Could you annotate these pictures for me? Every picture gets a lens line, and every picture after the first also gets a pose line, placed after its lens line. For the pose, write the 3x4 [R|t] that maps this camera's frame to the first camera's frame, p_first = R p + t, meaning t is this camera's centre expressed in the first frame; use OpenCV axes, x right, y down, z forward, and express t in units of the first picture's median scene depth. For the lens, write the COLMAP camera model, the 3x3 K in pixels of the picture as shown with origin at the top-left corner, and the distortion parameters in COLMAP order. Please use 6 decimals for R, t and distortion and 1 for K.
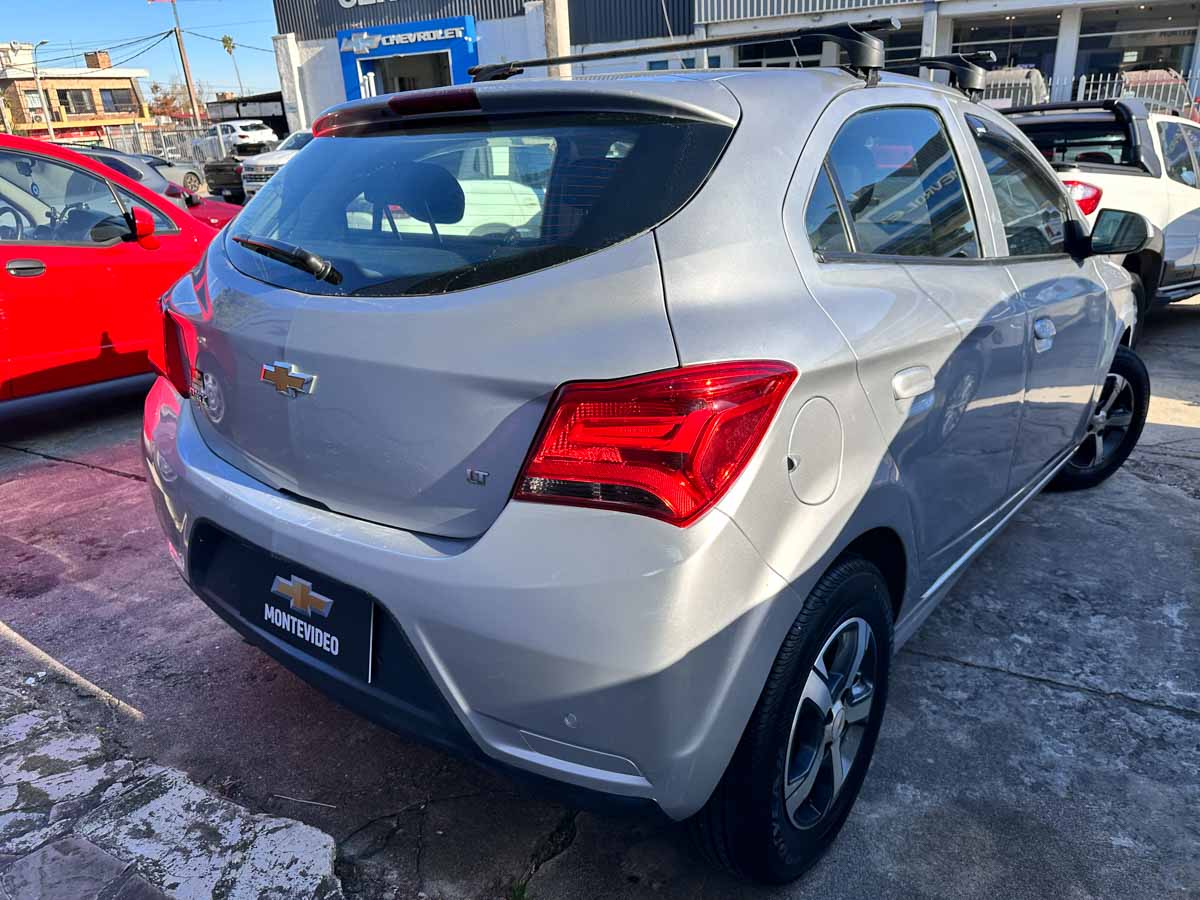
lens RADIAL K [[861.9, 0, 602.7], [0, 861.9, 462.7], [0, 0, 1]] dist [0.000863, -0.000456]
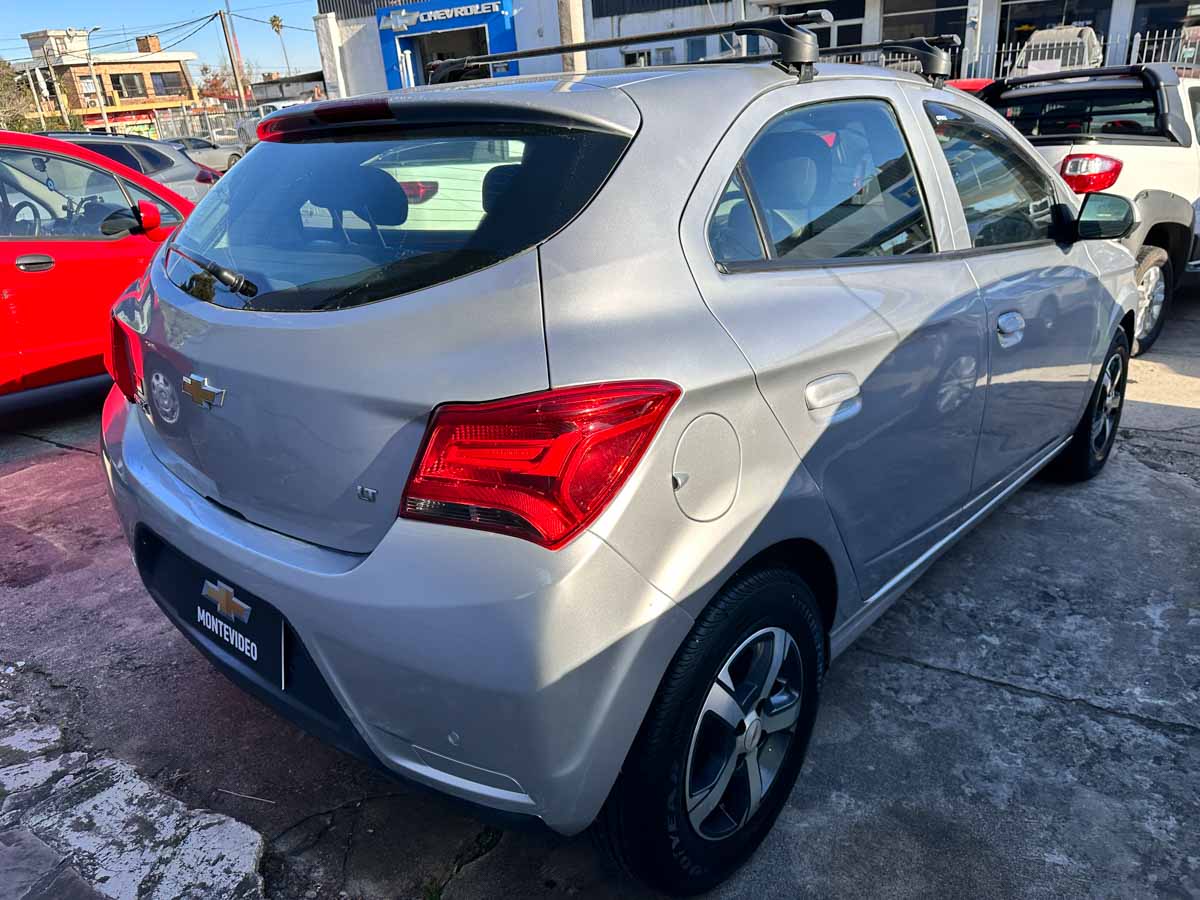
lens RADIAL K [[858.9, 0, 596.5], [0, 858.9, 453.5], [0, 0, 1]] dist [0.004382, -0.002493]
pose [[0.998200, -0.000538, -0.059978, 0.115703], [0.001863, 0.999755, 0.022042, -0.033308], [0.059952, -0.022114, 0.997956, 0.006765]]
